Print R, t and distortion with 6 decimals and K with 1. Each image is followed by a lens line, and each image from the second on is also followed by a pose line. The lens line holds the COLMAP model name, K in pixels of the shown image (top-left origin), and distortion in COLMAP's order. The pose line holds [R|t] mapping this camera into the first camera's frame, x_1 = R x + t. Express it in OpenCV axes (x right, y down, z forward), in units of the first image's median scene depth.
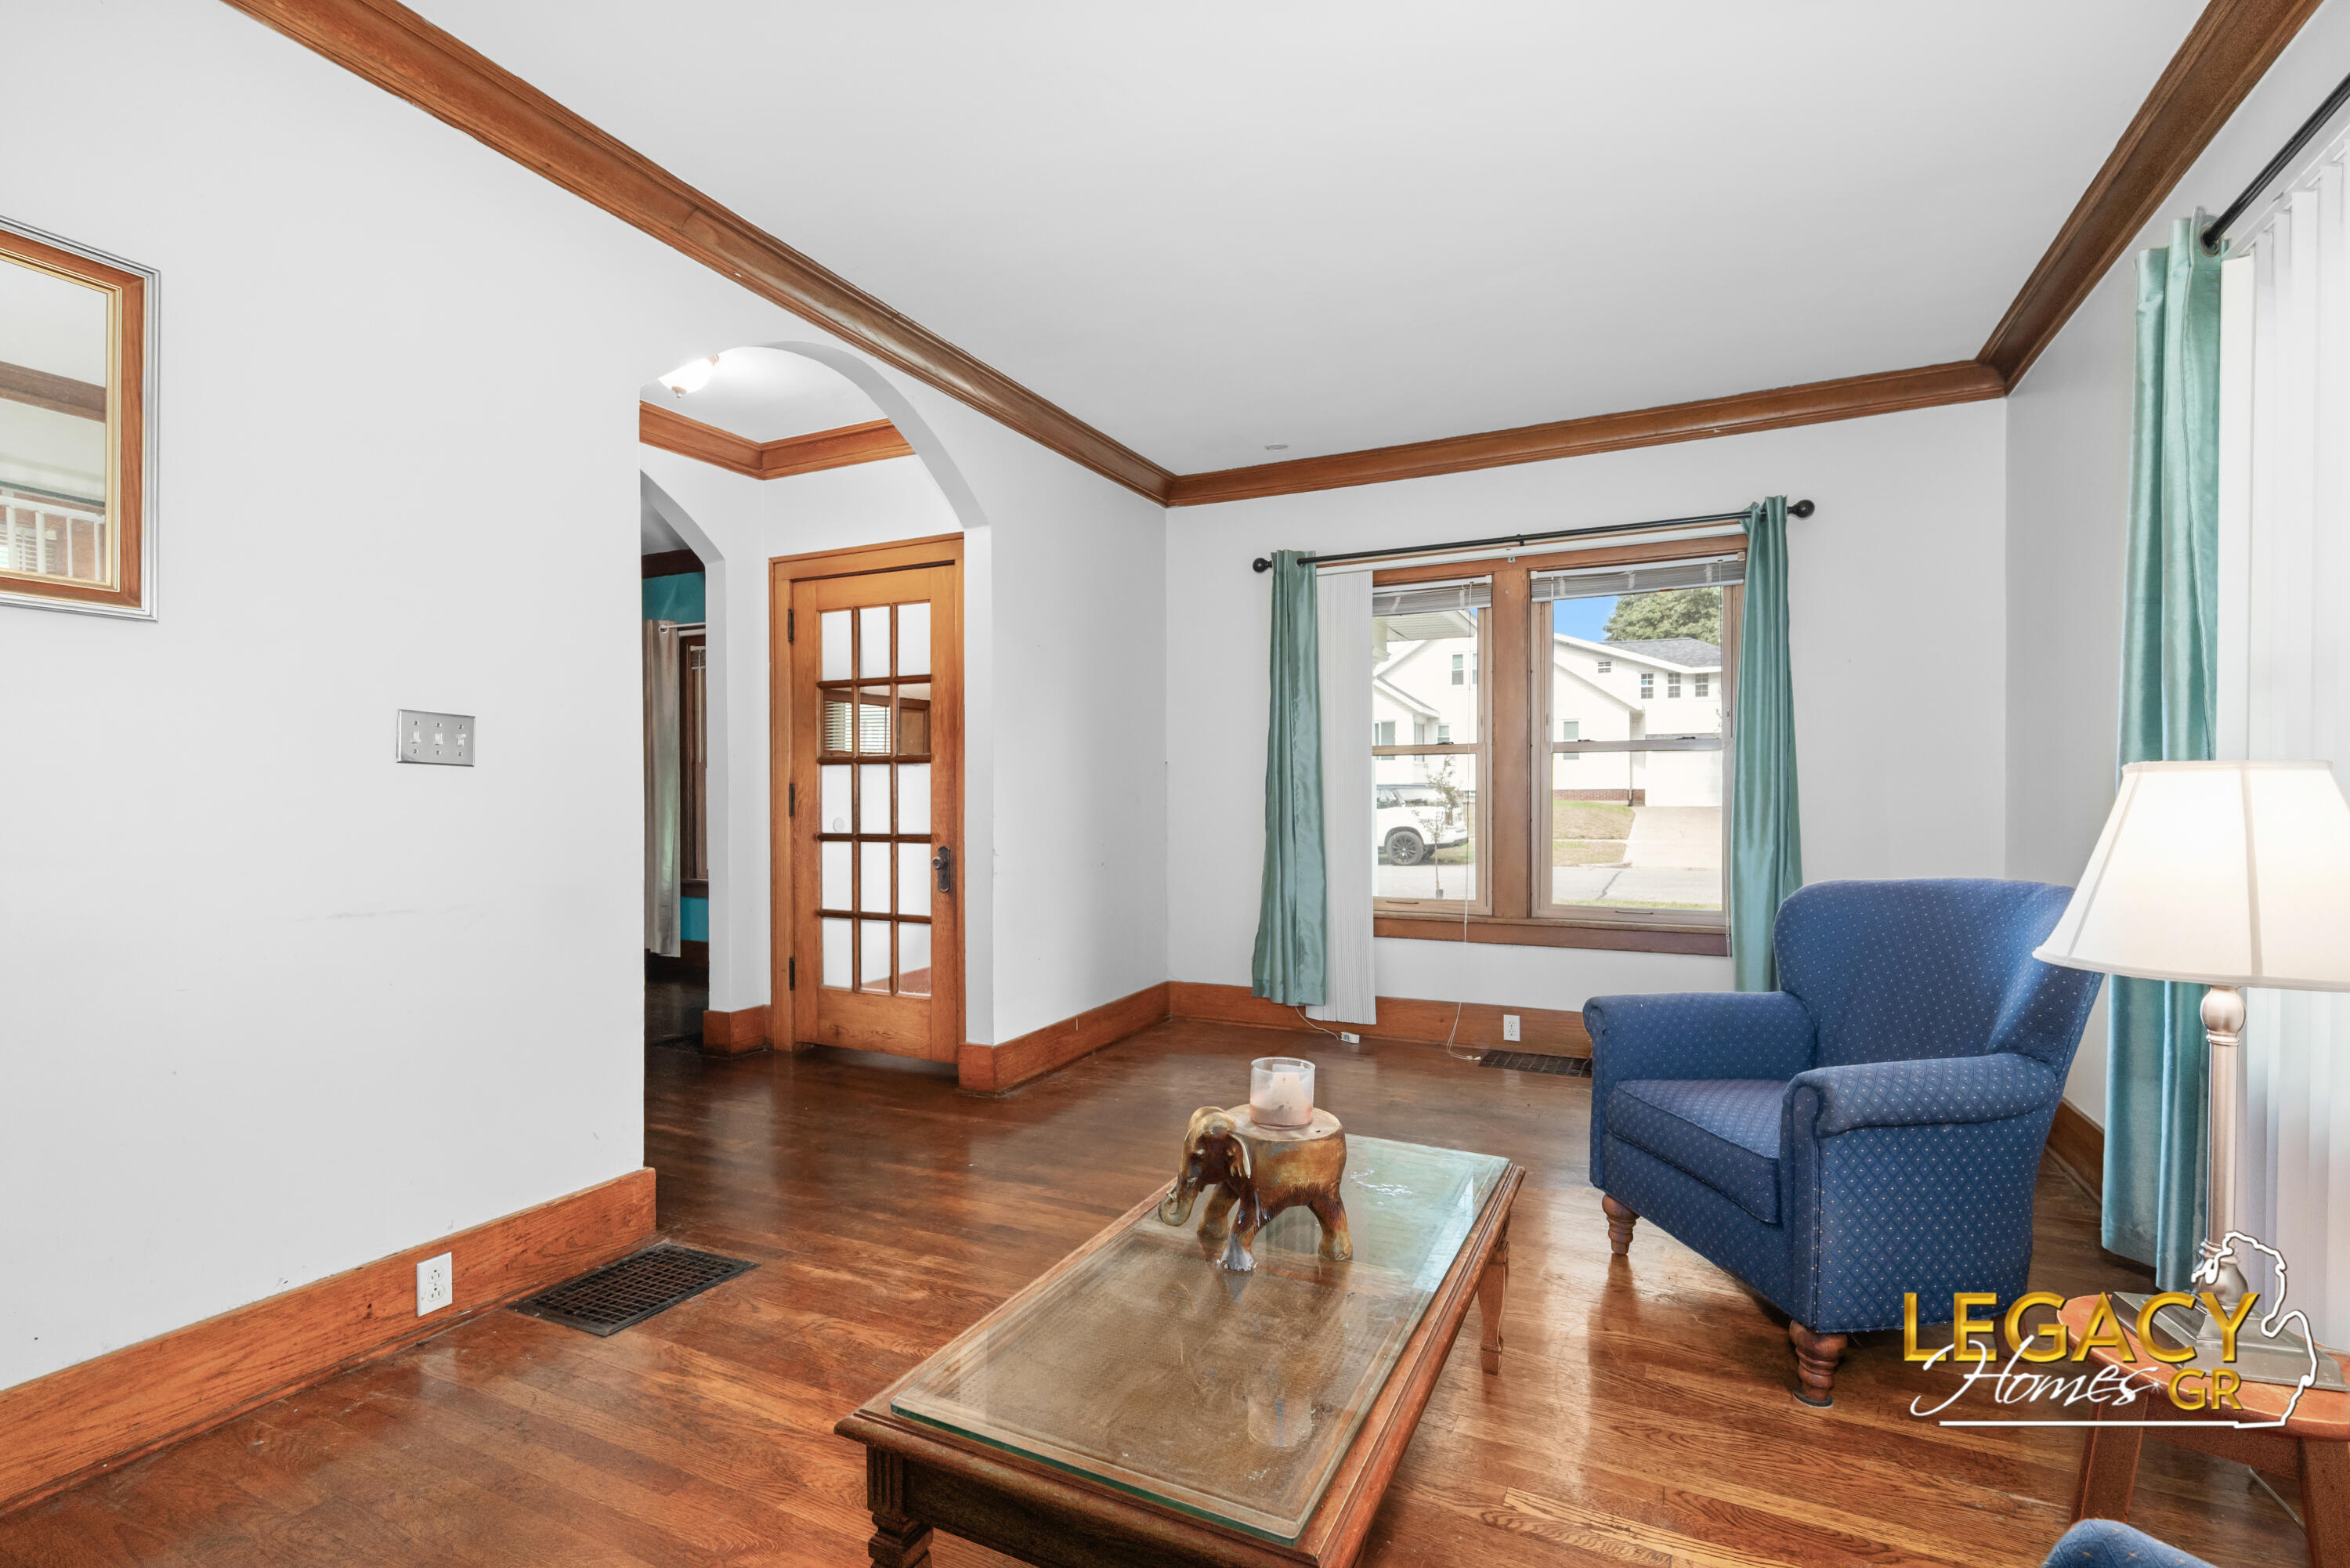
lens RADIAL K [[1078.9, 0, 1183.0], [0, 1078.9, 796.8], [0, 0, 1]] dist [0.001775, 0.000066]
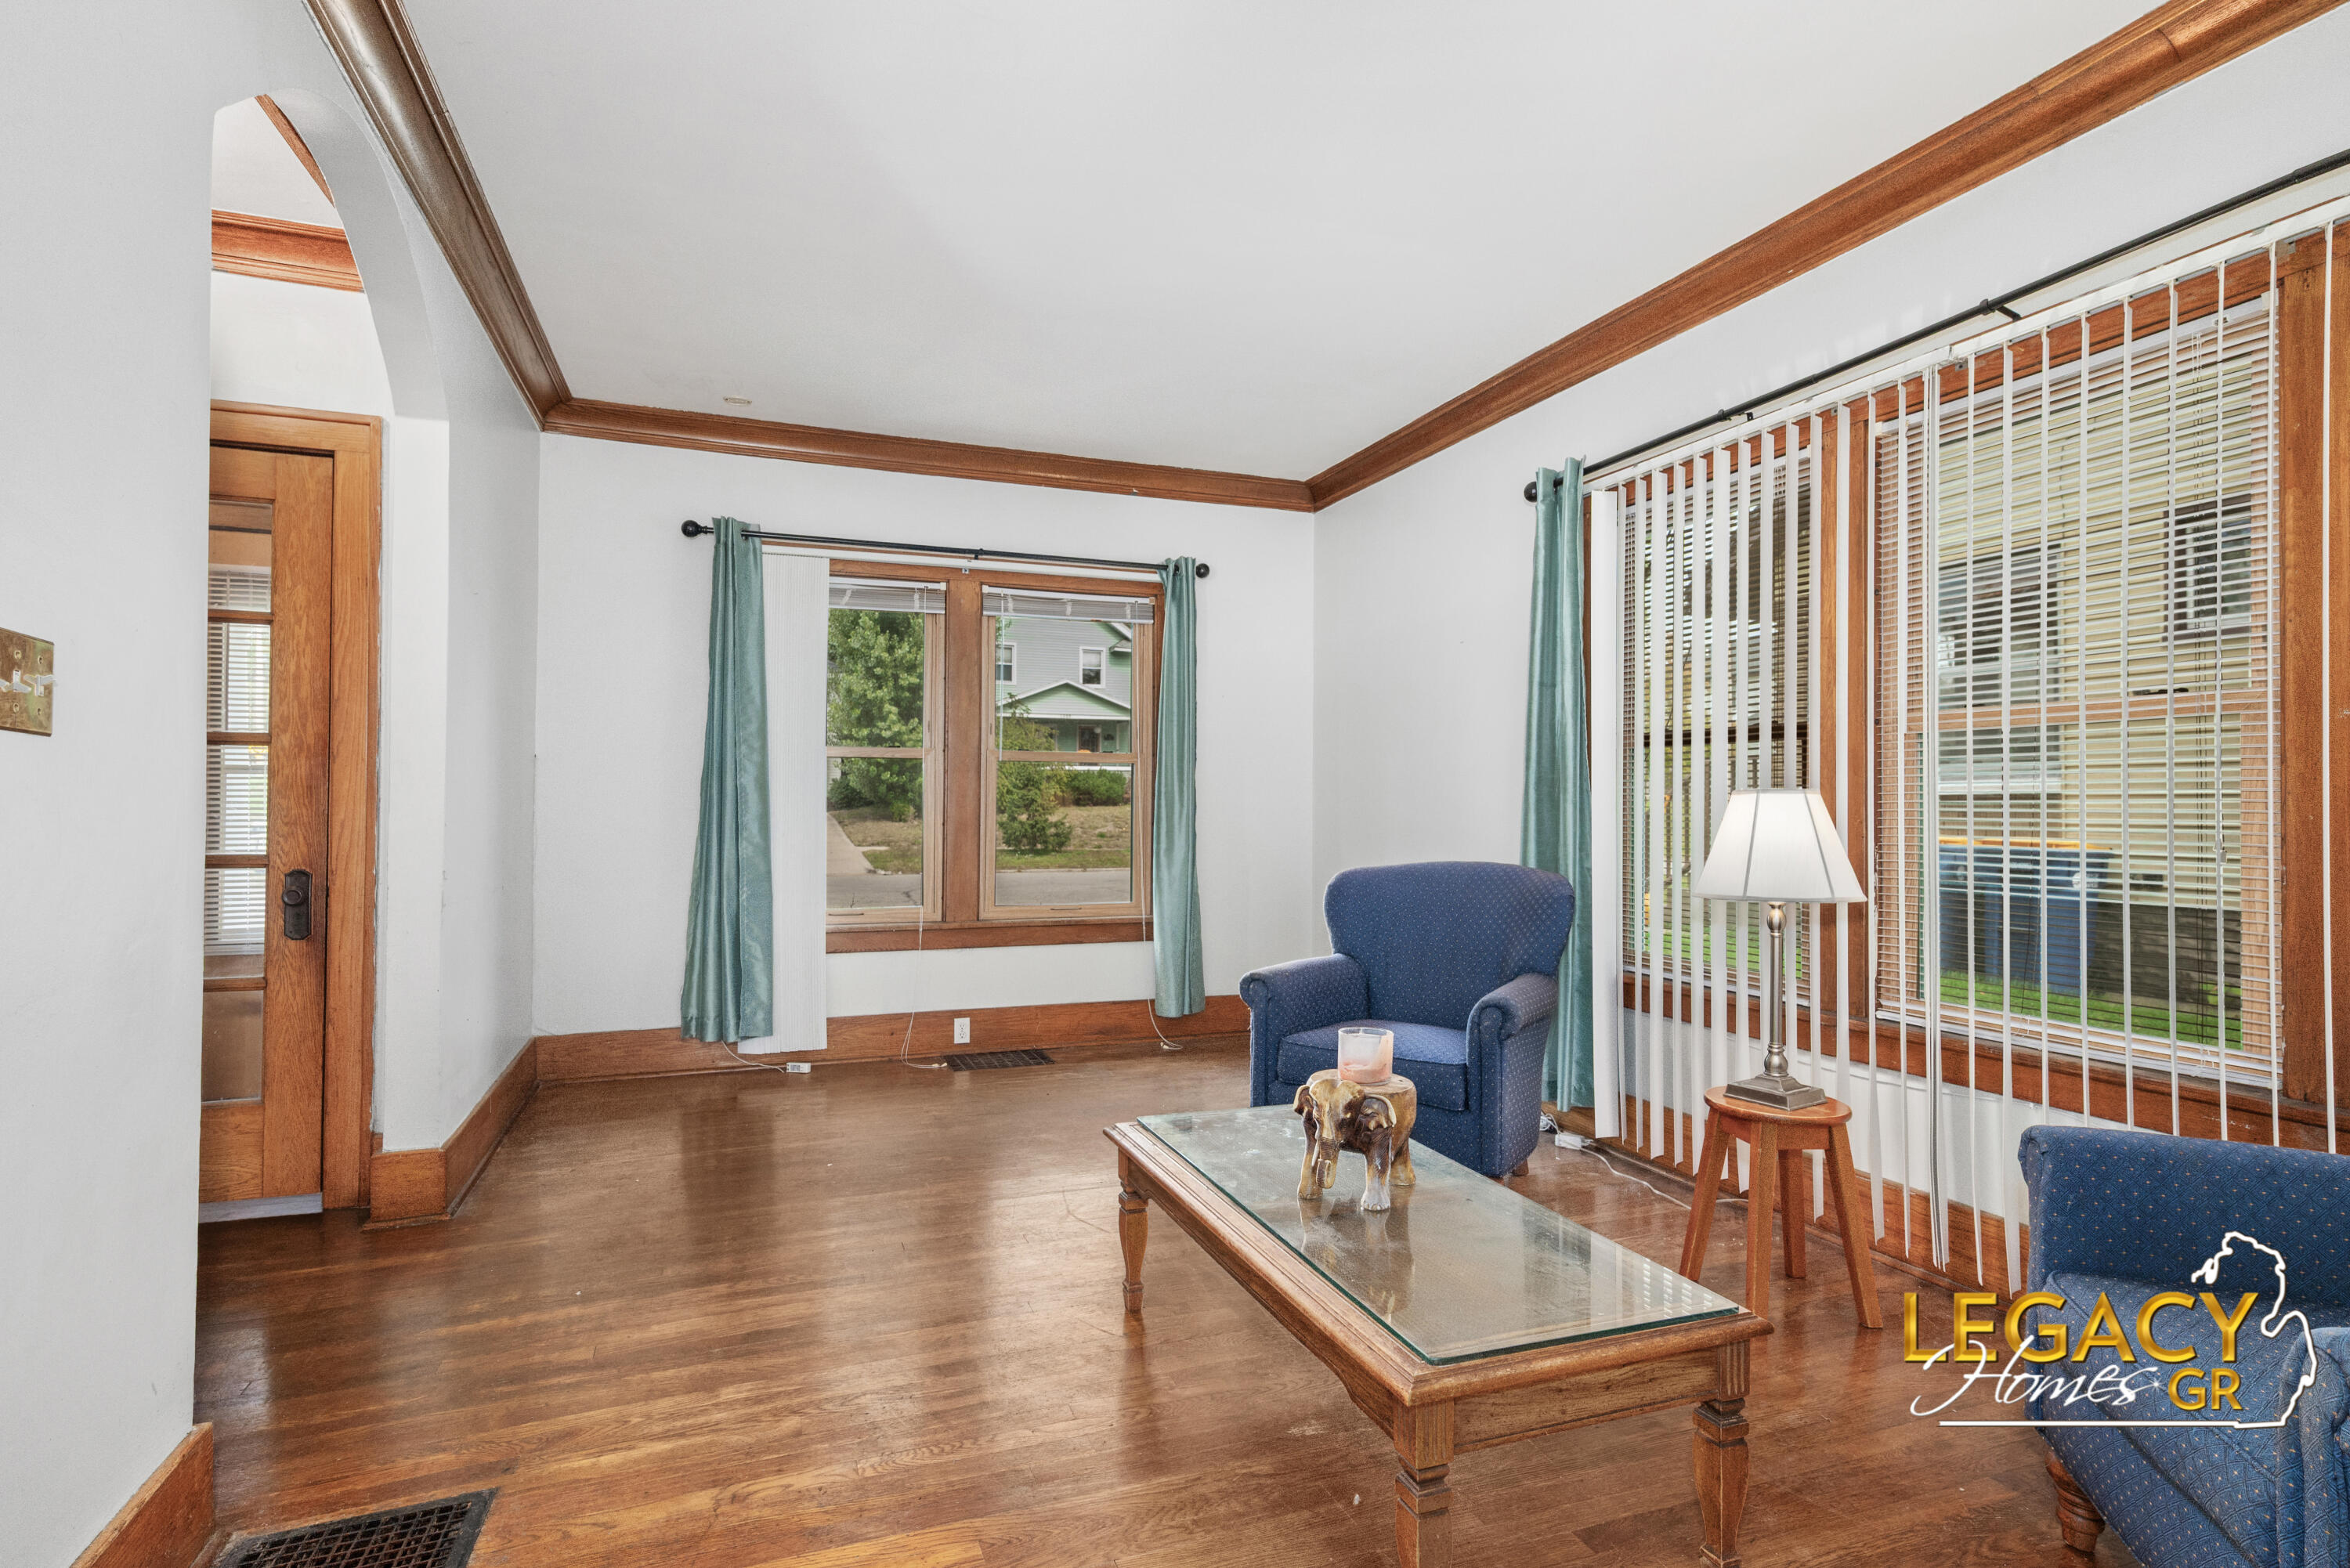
lens RADIAL K [[1158.8, 0, 1175.0], [0, 1158.8, 784.0], [0, 0, 1]] dist [-0.000597, -0.000288]
pose [[0.686124, 0.017660, 0.727270, -0.358237], [-0.005784, 0.999806, -0.018822, 0.001601], [-0.727461, 0.008708, 0.686093, 0.105645]]
